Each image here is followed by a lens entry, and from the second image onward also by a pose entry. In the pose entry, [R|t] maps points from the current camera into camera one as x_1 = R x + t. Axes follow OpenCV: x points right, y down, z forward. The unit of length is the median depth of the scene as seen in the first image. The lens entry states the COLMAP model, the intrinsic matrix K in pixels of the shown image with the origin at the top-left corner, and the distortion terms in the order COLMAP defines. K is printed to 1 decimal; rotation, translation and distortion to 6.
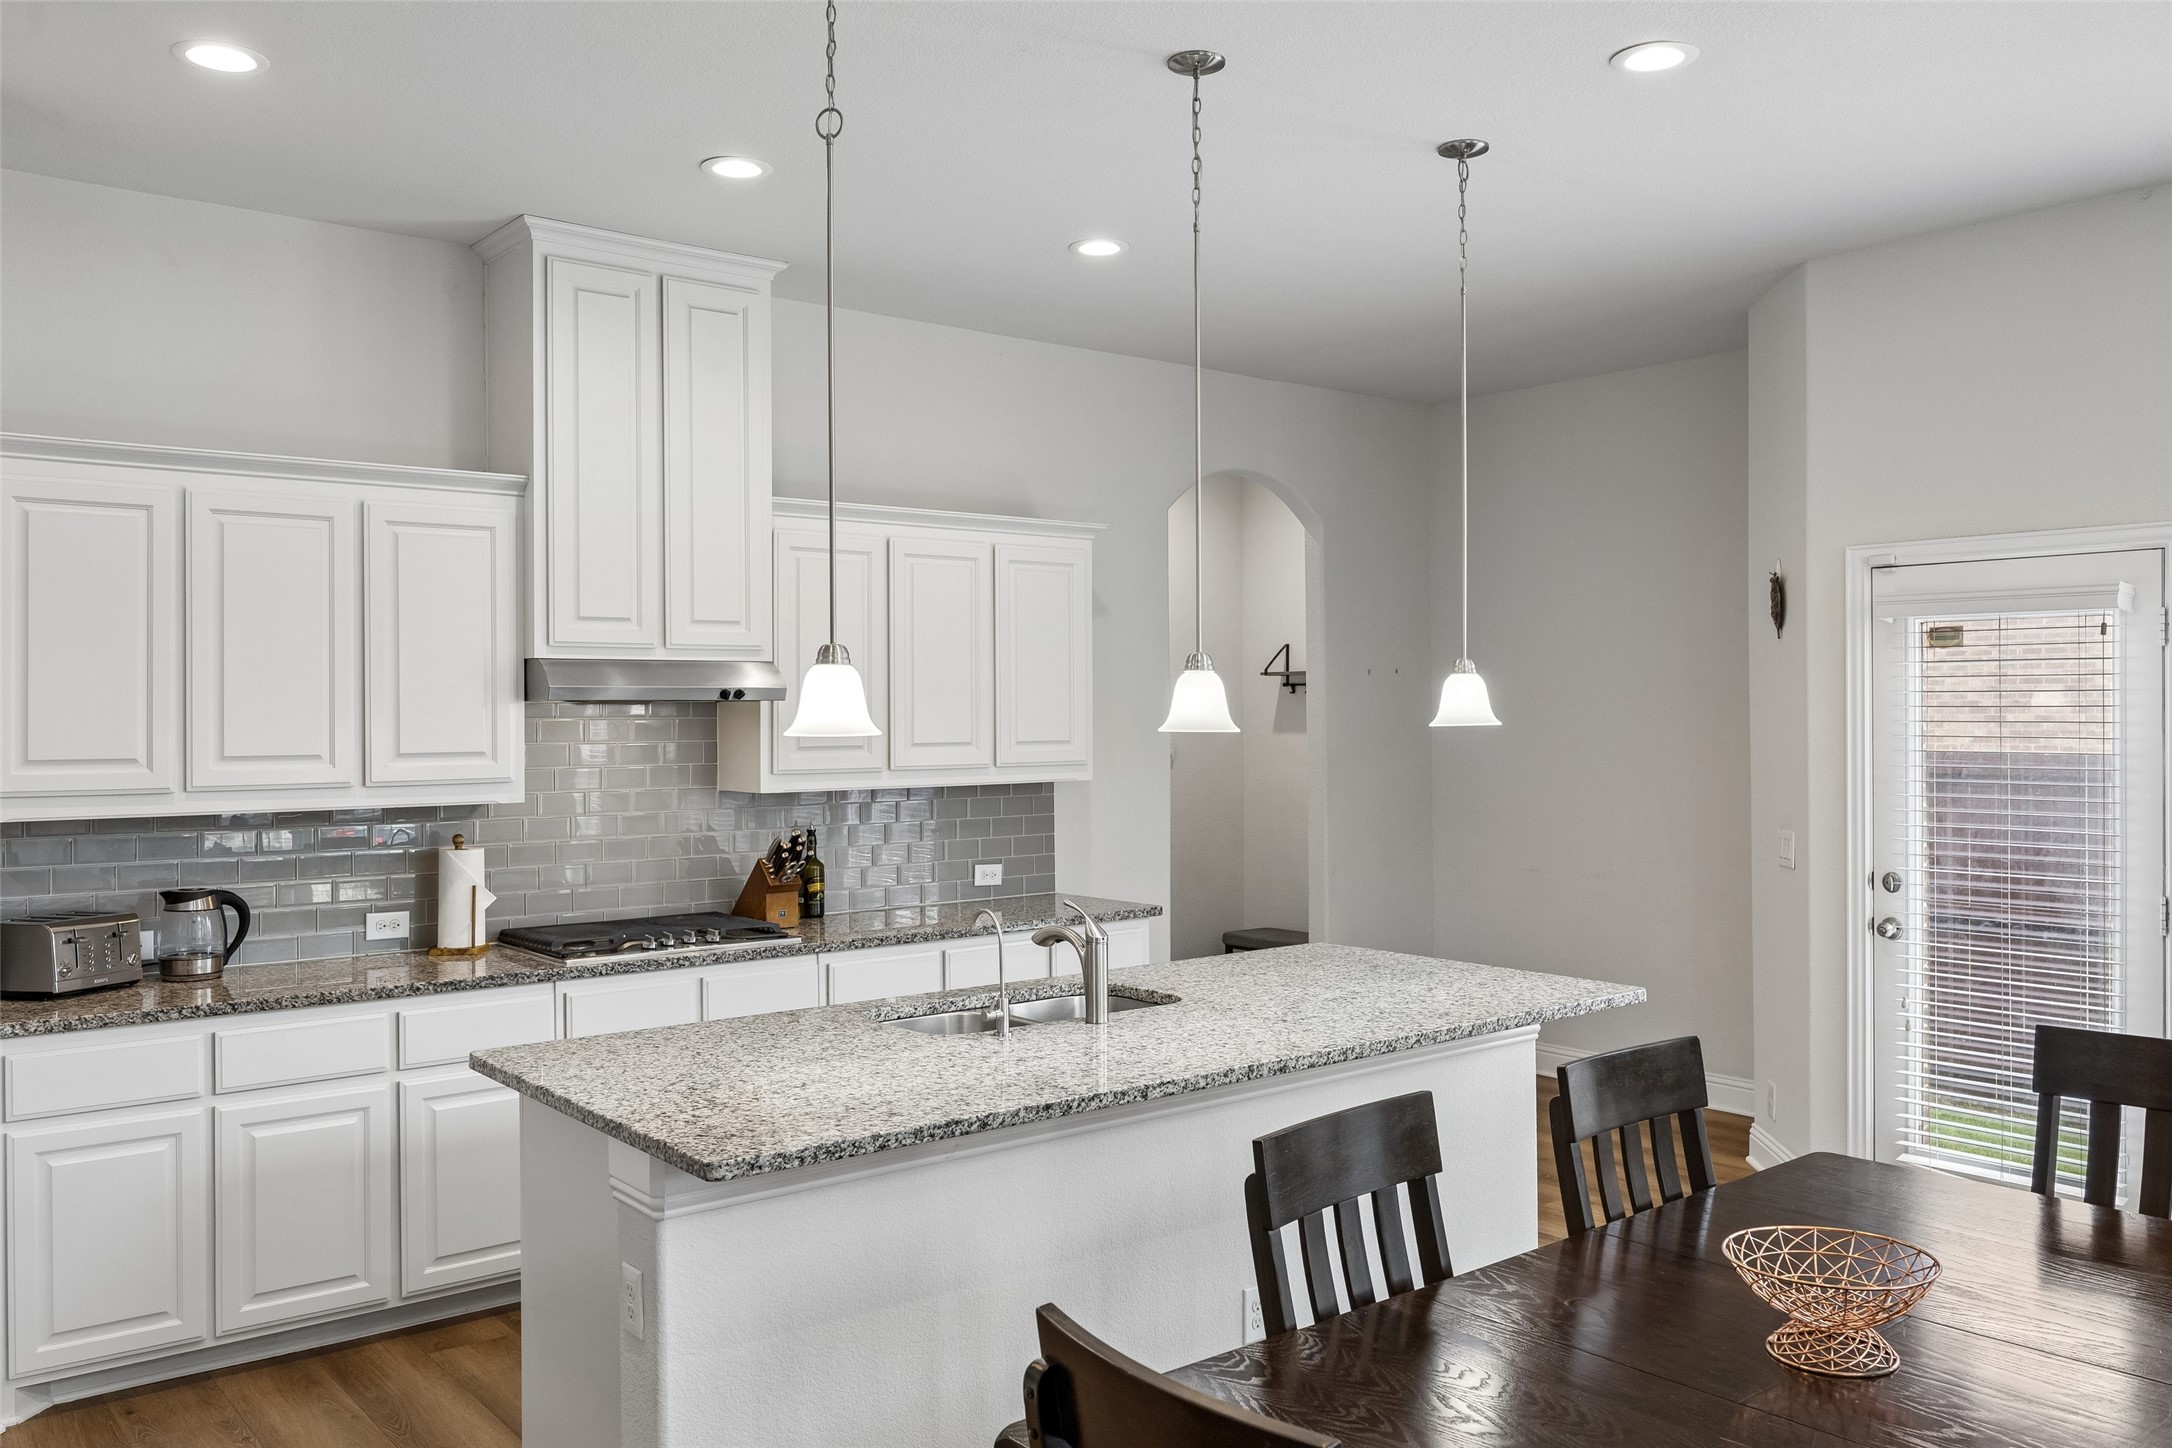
lens RADIAL K [[1707.1, 0, 1088.5], [0, 1707.1, 716.6], [0, 0, 1]] dist [-0.001891, -0.004176]
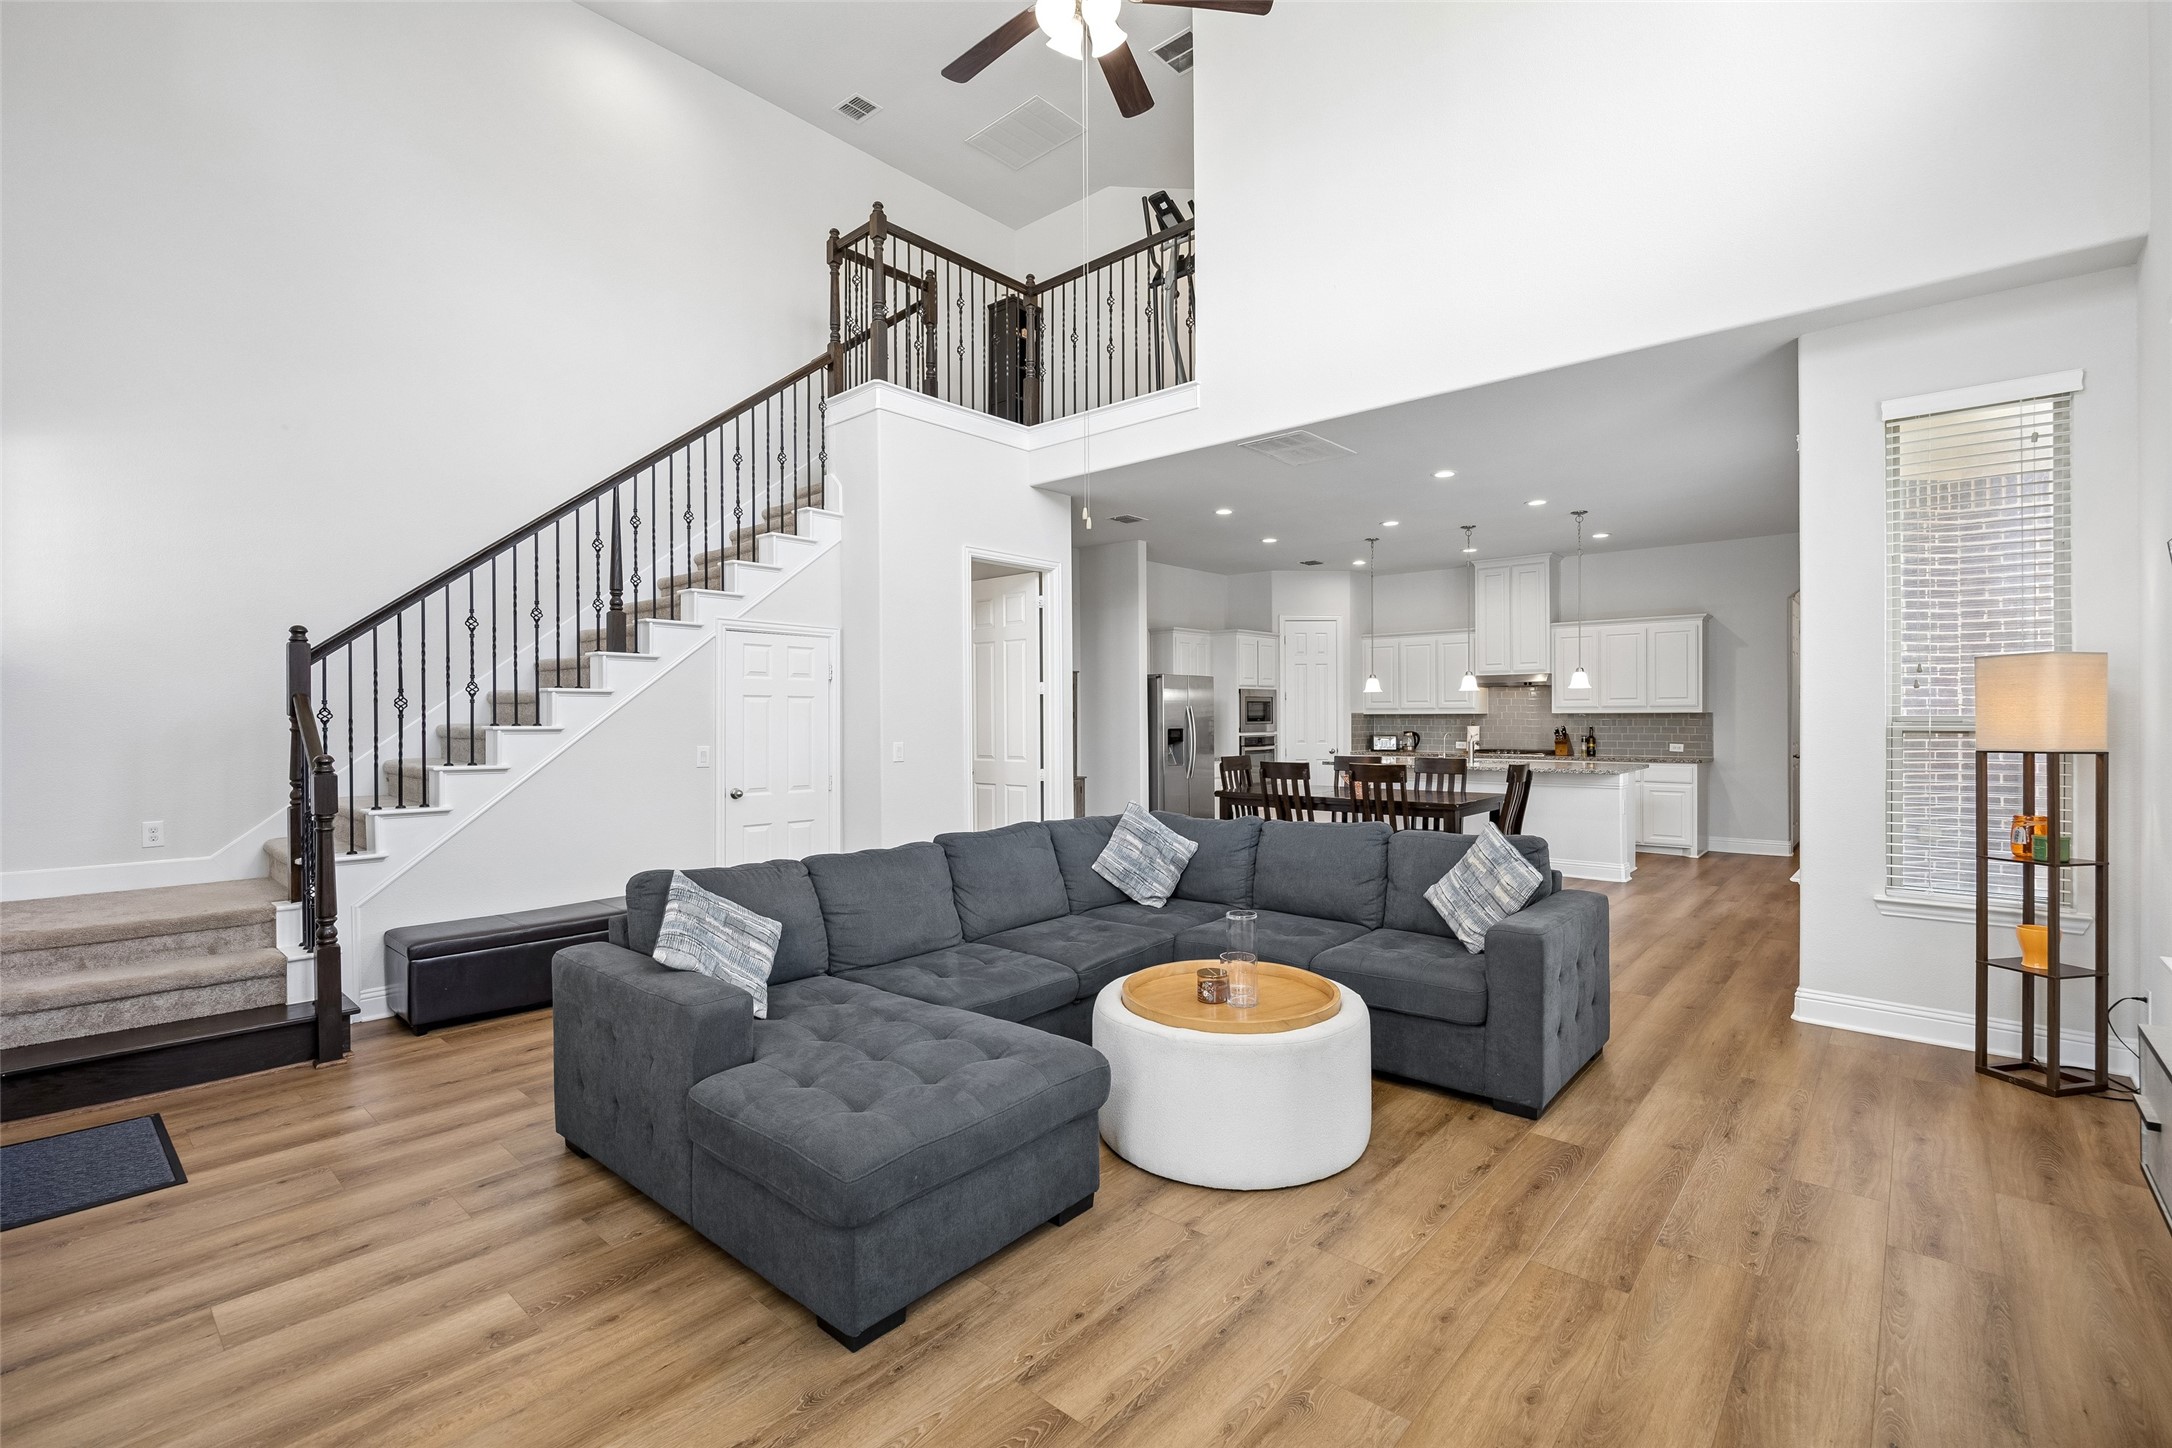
lens RADIAL K [[960.9, 0, 1081.0], [0, 960.9, 718.6], [0, 0, 1]] dist [-0.016932, 0.001410]
pose [[0.163774, 0.006978, -0.986473, 1.849499], [0.000418, 0.999974, 0.007143, 0.052400], [0.986498, -0.001582, 0.163767, -0.251330]]
